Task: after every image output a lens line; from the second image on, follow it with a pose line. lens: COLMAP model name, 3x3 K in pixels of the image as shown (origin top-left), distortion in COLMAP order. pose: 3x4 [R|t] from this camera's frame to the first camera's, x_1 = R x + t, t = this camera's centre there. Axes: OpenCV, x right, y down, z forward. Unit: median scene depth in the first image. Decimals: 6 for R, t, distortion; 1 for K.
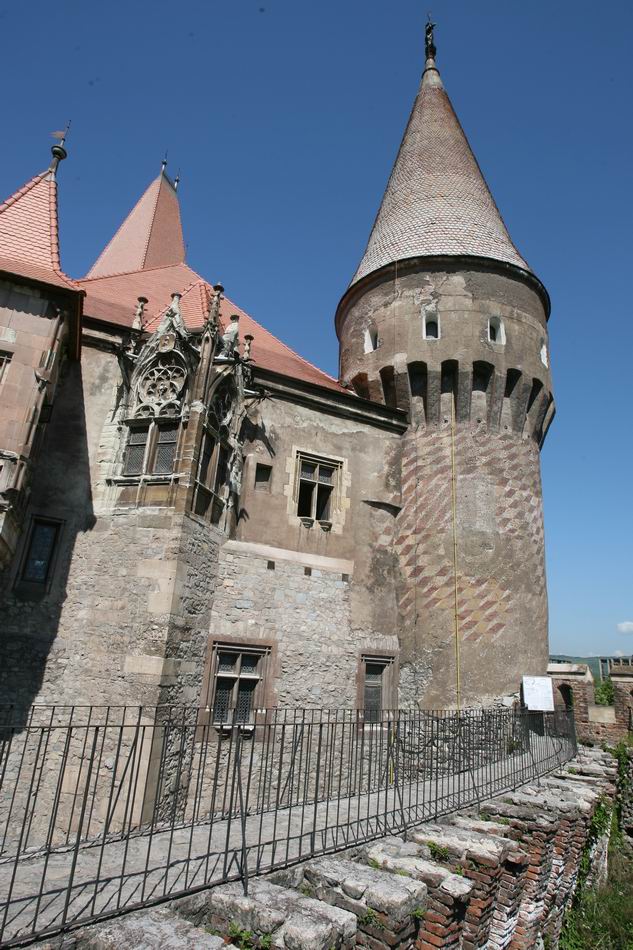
lens RADIAL K [[545.0, 0, 316.5], [0, 545.0, 475.0], [0, 0, 1]] dist [-0.099026, 0.055253]
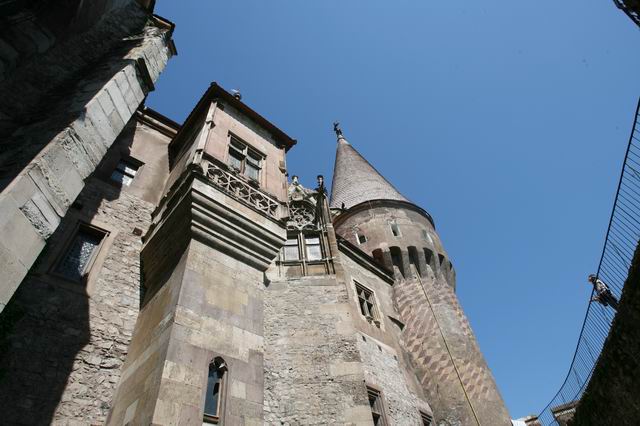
lens RADIAL K [[367.2, 0, 320.0], [0, 367.2, 213.0], [0, 0, 1]] dist [-0.099026, 0.055253]
pose [[0.931054, 0.140206, 0.336871, -0.502536], [0.056716, 0.856401, -0.513187, 0.326699], [-0.360448, 0.496911, 0.789403, 0.091931]]
